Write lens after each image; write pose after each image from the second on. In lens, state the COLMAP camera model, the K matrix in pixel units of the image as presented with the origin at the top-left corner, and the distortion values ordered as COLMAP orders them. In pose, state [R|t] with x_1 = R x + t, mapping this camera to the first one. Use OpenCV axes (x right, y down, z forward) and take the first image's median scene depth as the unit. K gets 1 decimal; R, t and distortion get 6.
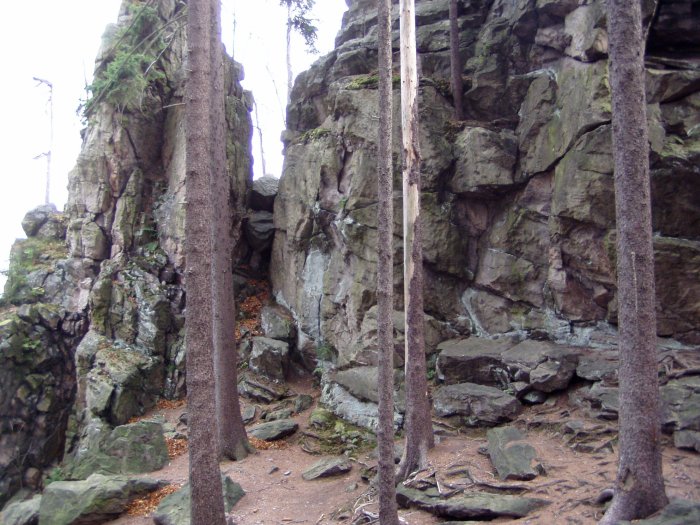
lens RADIAL K [[793.4, 0, 350.0], [0, 793.4, 262.5], [0, 0, 1]] dist [-0.095413, 0.062388]
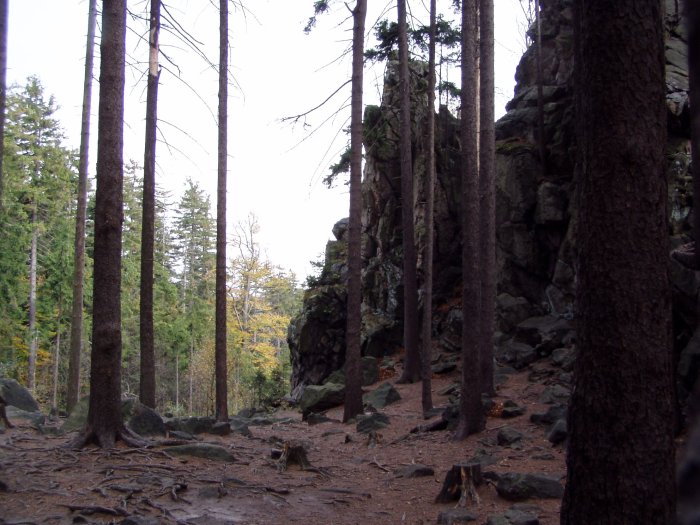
lens RADIAL K [[793.4, 0, 350.0], [0, 793.4, 262.5], [0, 0, 1]] dist [-0.095413, 0.062388]
pose [[0.880657, 0.003902, -0.473738, 0.410014], [0.018582, 0.998912, 0.042771, -0.063645], [0.473389, -0.046470, 0.879627, -0.418798]]
